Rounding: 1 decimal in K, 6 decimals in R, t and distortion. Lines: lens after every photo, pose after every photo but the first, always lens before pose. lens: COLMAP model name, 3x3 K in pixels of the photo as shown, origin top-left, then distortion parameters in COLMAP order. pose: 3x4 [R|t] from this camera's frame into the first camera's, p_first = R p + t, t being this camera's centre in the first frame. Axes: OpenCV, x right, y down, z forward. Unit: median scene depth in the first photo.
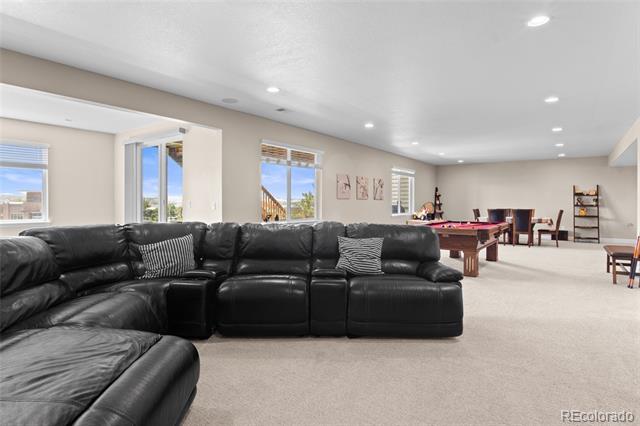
lens RADIAL K [[345.4, 0, 319.1], [0, 345.4, 213.1], [0, 0, 1]] dist [-0.024463, -0.000083]
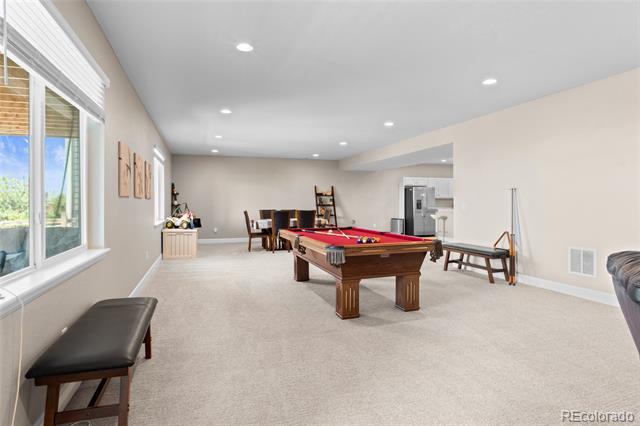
lens RADIAL K [[345.4, 0, 319.4], [0, 345.4, 206.0], [0, 0, 1]] dist [-0.024463, -0.000083]
pose [[0.570718, -0.011834, 0.821061, -0.118302], [0.030232, 0.999521, -0.006608, -0.013307], [-0.820589, 0.028593, 0.570803, 0.393347]]
